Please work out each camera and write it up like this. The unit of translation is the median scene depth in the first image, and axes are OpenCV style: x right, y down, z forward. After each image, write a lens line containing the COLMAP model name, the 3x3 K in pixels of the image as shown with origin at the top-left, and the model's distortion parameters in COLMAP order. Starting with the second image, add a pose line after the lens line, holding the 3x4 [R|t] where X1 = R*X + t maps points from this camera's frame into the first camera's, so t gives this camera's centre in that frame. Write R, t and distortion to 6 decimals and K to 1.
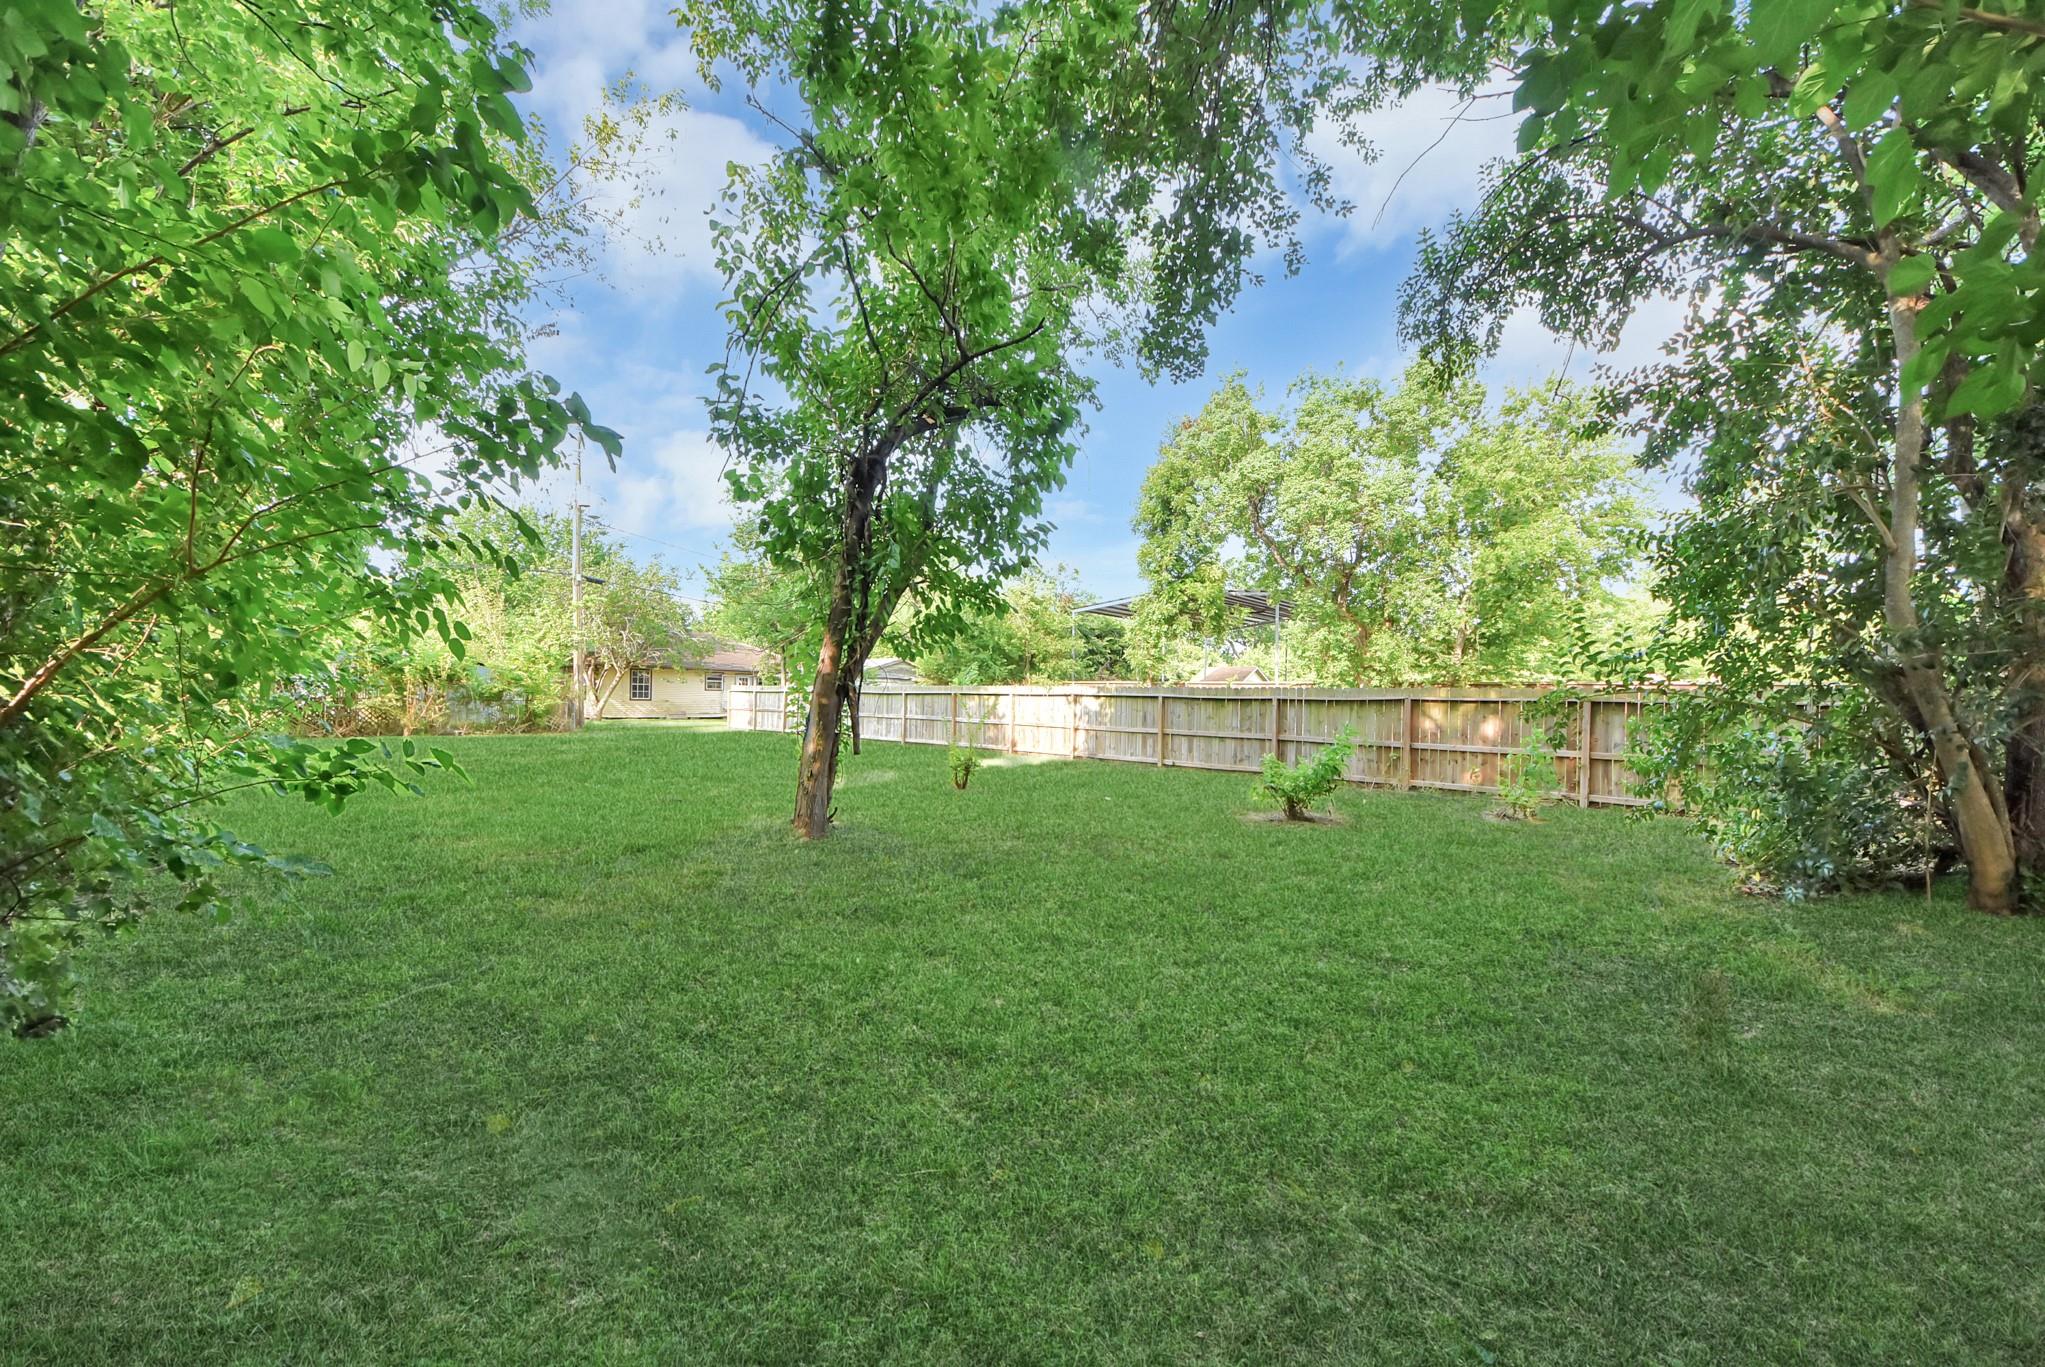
lens RADIAL K [[736.0, 0, 1024.2], [0, 736.0, 693.5], [0, 0, 1]] dist [-0.001676, -0.000324]
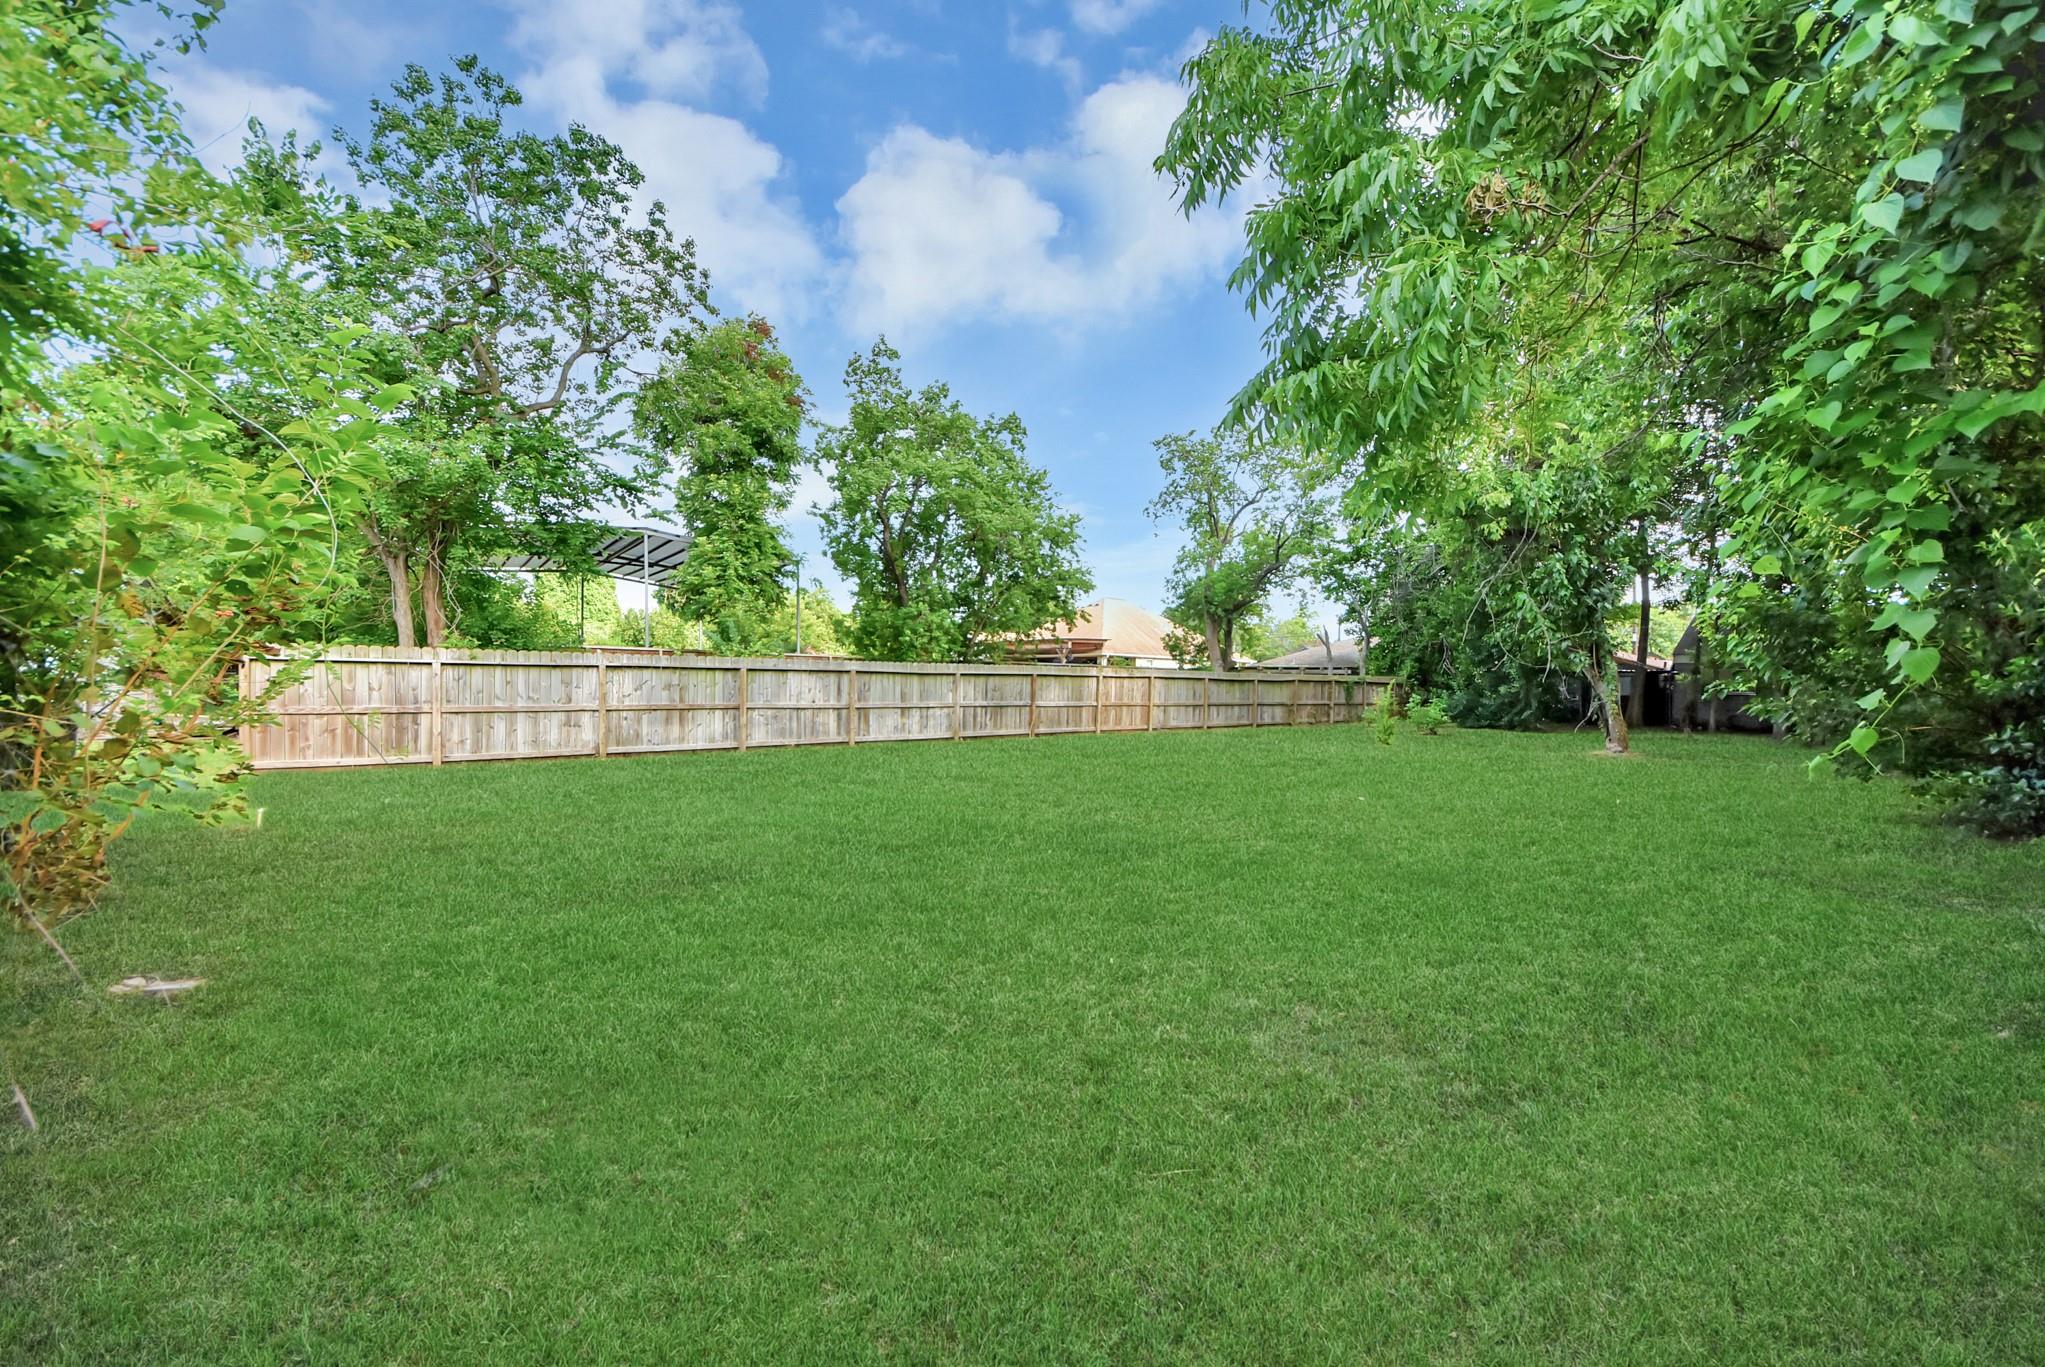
lens RADIAL K [[736.0, 0, 1023.6], [0, 736.0, 688.3], [0, 0, 1]] dist [-0.001676, -0.000324]
pose [[0.999996, -0.000795, -0.002736, -0.342050], [0.000792, 0.999999, -0.001032, -0.006649], [0.002737, 0.001029, 0.999996, -0.001914]]
